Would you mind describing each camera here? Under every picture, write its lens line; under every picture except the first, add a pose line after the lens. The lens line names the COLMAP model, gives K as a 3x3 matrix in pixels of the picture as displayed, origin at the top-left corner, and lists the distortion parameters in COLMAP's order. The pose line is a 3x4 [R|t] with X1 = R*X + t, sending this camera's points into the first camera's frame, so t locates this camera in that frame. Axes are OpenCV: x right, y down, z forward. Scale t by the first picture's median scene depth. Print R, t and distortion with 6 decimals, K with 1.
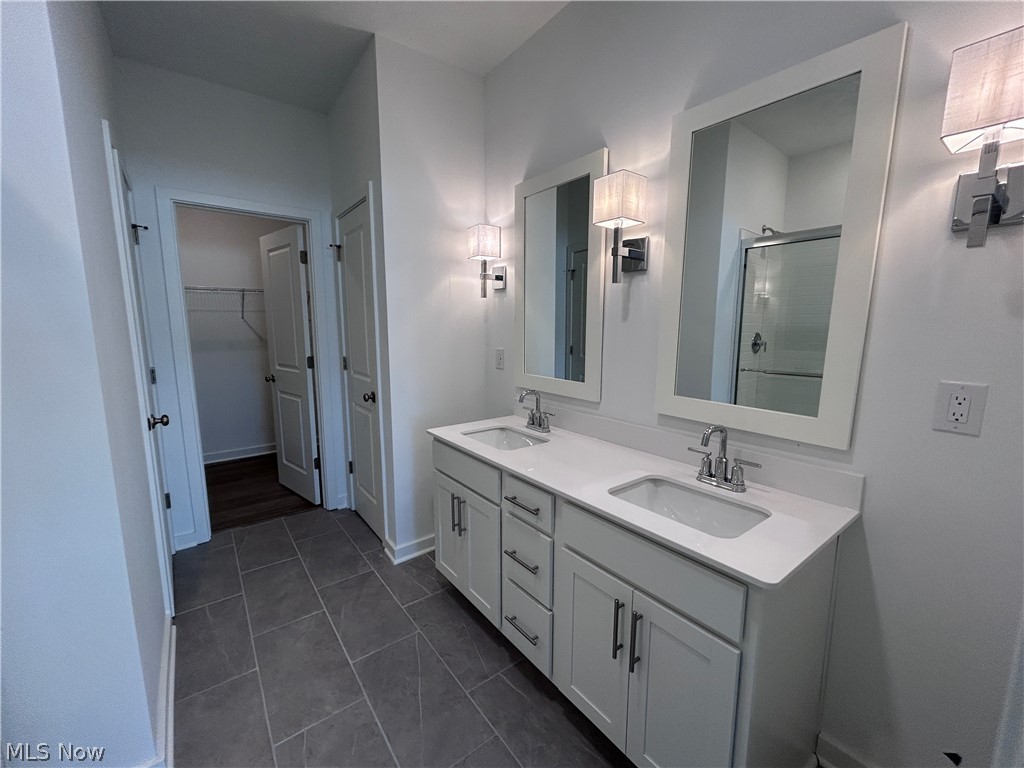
lens RADIAL K [[414.8, 0, 510.1], [0, 414.8, 384.8], [0, 0, 1]] dist [-0.000441, -0.000757]
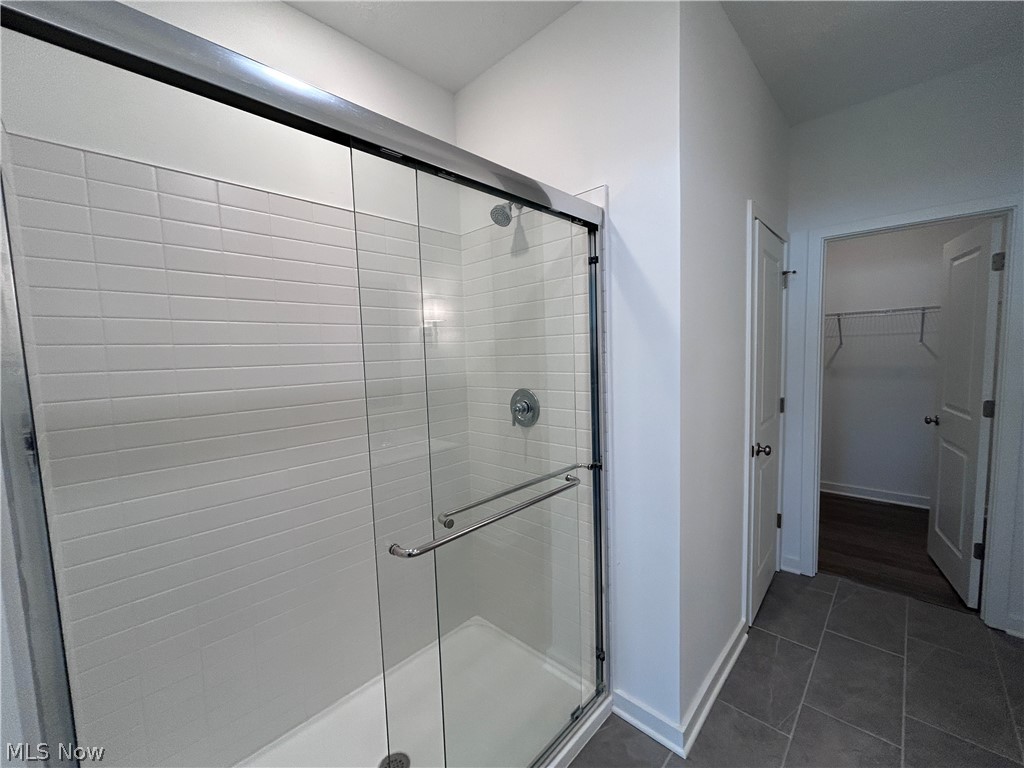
lens RADIAL K [[414.8, 0, 511.8], [0, 414.8, 385.3], [0, 0, 1]] dist [-0.000441, -0.000757]
pose [[0.166146, 0.077278, -0.983068, 0.078809], [-0.110100, 0.992145, 0.059384, -0.049123], [0.979935, 0.098369, 0.173350, 0.081353]]
